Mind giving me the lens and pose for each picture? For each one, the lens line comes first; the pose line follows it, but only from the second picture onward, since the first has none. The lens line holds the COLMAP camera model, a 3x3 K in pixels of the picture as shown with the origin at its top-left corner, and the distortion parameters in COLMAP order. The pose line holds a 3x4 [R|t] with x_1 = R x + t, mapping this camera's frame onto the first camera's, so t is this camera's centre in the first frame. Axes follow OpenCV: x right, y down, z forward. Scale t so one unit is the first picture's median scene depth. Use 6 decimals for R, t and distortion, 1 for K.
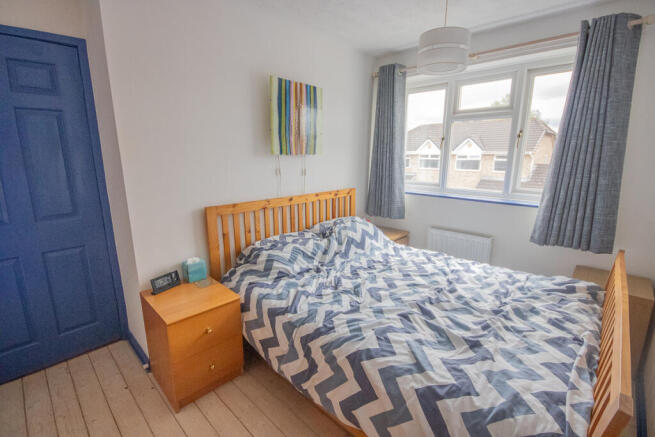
lens RADIAL K [[297.1, 0, 327.5], [0, 297.1, 218.5], [0, 0, 1]] dist [0.001327, 0.000194]
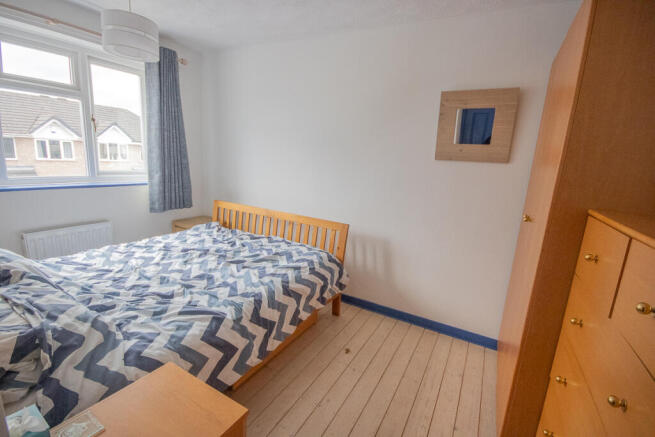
lens RADIAL K [[297.1, 0, 327.5], [0, 297.1, 218.5], [0, 0, 1]] dist [0.001327, 0.000194]
pose [[-0.236851, -0.219229, 0.946488, -0.700605], [0.141490, 0.956039, 0.256848, -0.116901], [-0.961188, 0.194753, -0.195420, 0.565412]]
